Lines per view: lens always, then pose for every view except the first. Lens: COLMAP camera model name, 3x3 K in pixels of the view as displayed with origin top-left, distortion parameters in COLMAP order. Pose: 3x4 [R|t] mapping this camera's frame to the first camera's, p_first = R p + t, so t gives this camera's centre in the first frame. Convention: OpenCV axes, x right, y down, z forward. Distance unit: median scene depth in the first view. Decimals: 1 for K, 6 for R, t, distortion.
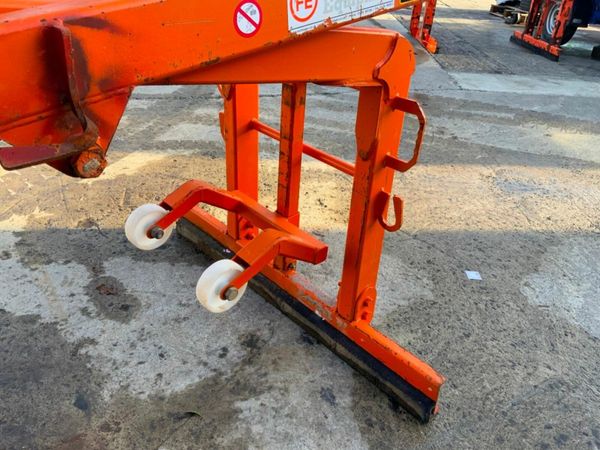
lens RADIAL K [[490.5, 0, 300.0], [0, 490.5, 225.0], [0, 0, 1]] dist [0.121725, -0.244327]
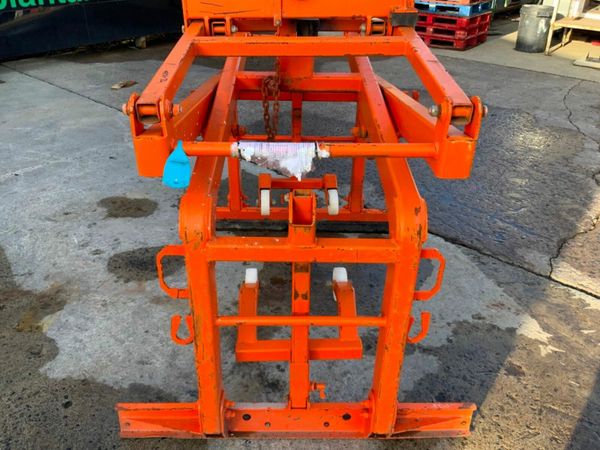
lens RADIAL K [[496.2, 0, 300.0], [0, 496.2, 225.0], [0, 0, 1]] dist [0.034626, -0.072531]
pose [[-0.672767, 0.302342, -0.675259, 0.616369], [-0.431009, 0.581664, 0.689854, -0.943969], [0.601345, 0.755154, -0.261012, 1.114592]]
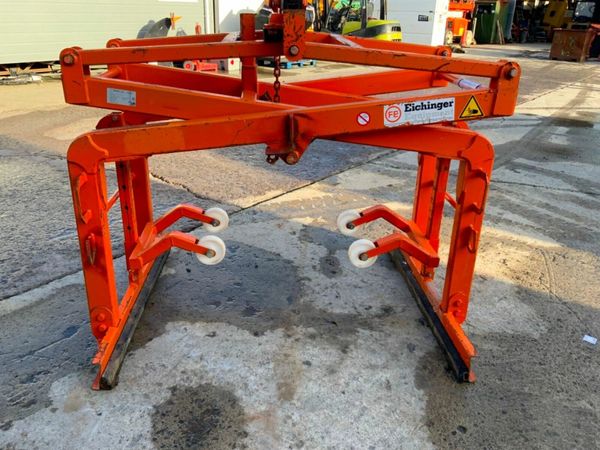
lens RADIAL K [[496.2, 0, 300.0], [0, 496.2, 225.0], [0, 0, 1]] dist [0.034626, -0.072531]
pose [[0.771223, 0.214102, -0.599479, 0.614497], [-0.312416, 0.947827, -0.063406, 0.175601], [0.554627, 0.236187, 0.797875, -0.523041]]
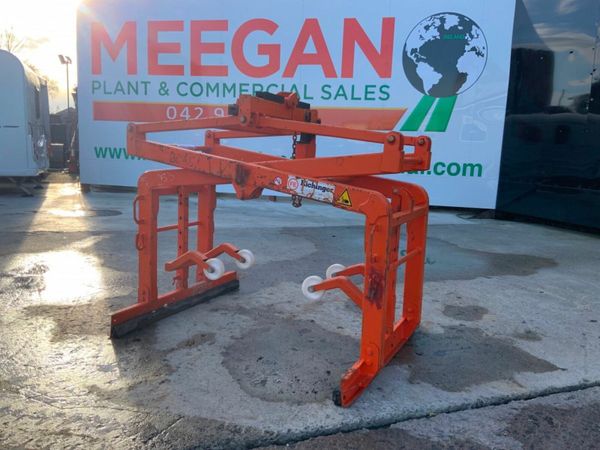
lens RADIAL K [[496.2, 0, 300.0], [0, 496.2, 225.0], [0, 0, 1]] dist [0.034626, -0.072531]
pose [[-0.332318, -0.220468, 0.917038, -2.245909], [0.427701, 0.831353, 0.354859, -0.721108], [-0.840617, 0.510144, -0.181979, 0.934631]]
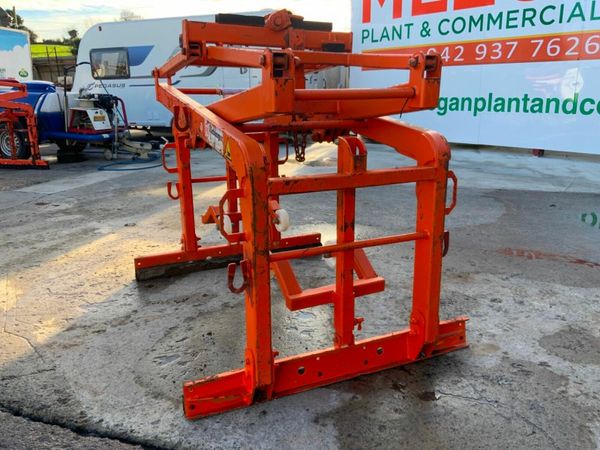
lens RADIAL K [[496.2, 0, 300.0], [0, 496.2, 225.0], [0, 0, 1]] dist [0.034626, -0.072531]
pose [[0.321318, -0.308826, 0.895199, -1.865309], [0.508904, 0.853534, 0.111788, -0.065681], [-0.798606, 0.419651, 0.431419, -0.079450]]
